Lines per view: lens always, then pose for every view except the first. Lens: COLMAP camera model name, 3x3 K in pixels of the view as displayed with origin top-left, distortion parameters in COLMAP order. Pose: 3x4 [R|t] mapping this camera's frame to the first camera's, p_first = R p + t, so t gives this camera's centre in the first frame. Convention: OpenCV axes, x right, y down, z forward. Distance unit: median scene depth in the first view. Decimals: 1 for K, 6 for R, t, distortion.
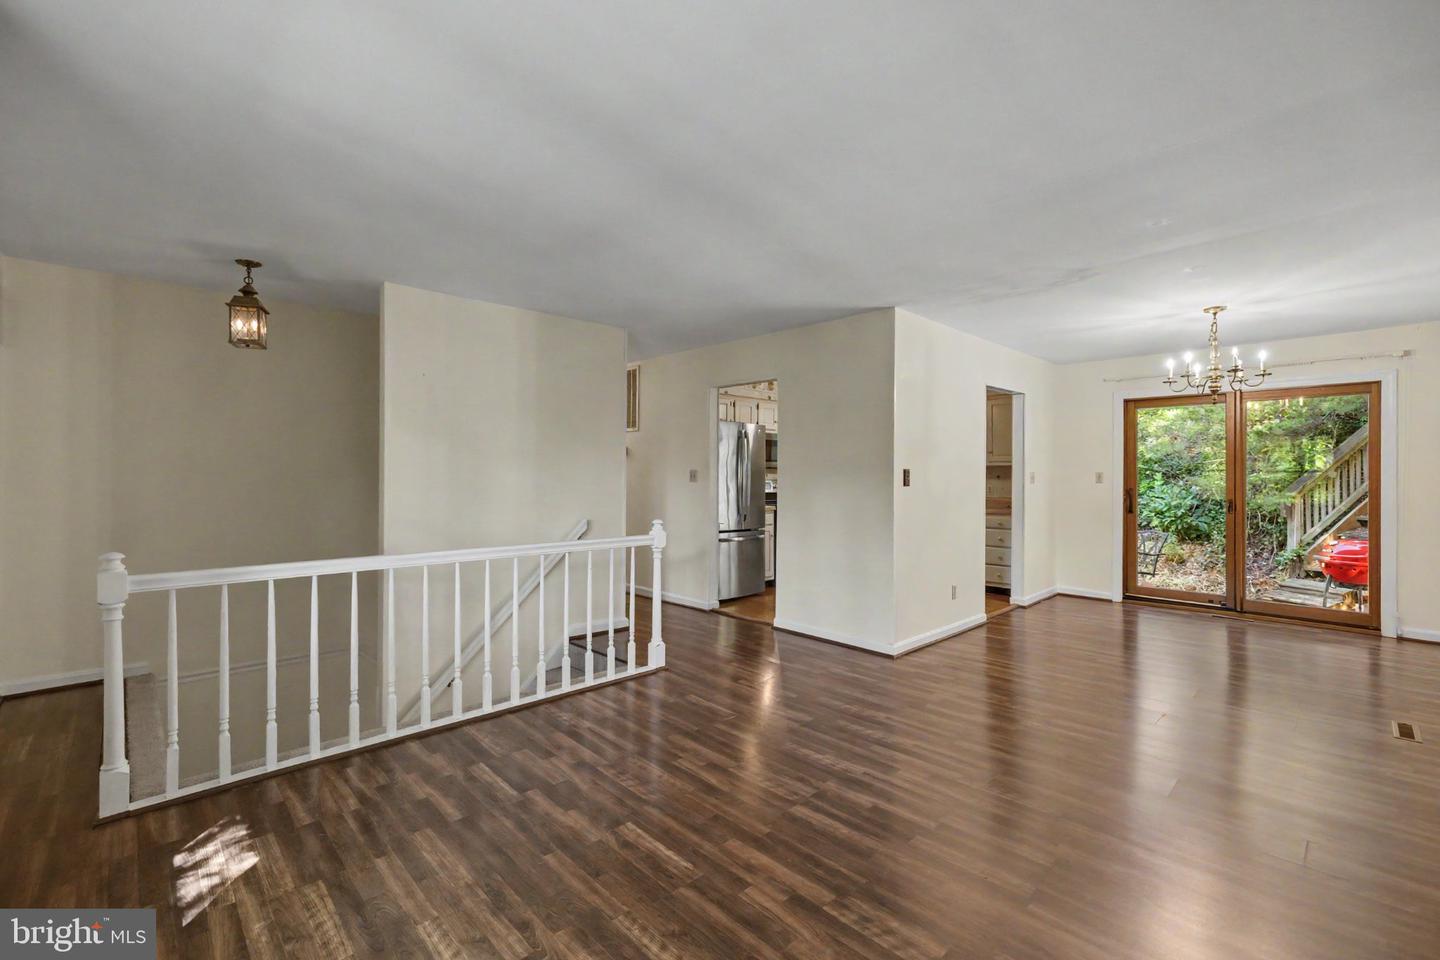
lens RADIAL K [[622.1, 0, 723.7], [0, 622.1, 466.2], [0, 0, 1]] dist [0.001522, 0.000015]
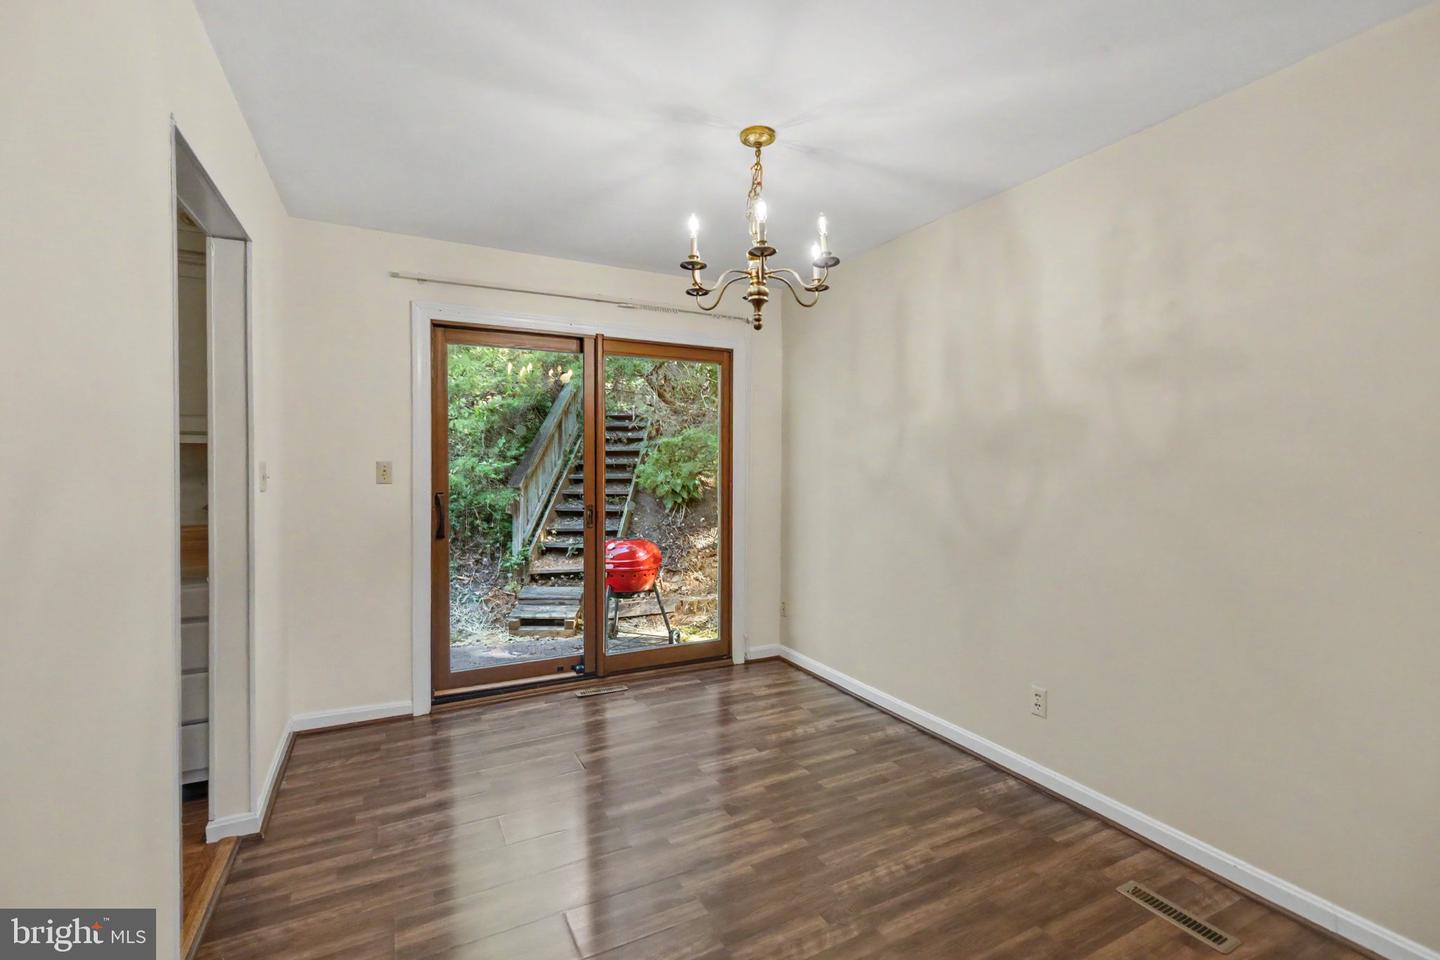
lens RADIAL K [[638.7, 0, 720.0], [0, 638.7, 480.0], [0, 0, 1]] dist [0.000644, -0.000033]
pose [[0.284026, -0.027360, 0.958426, 0.206035], [-0.018146, 0.999260, 0.033904, 0.002741], [-0.958645, -0.027021, 0.283319, 0.630168]]
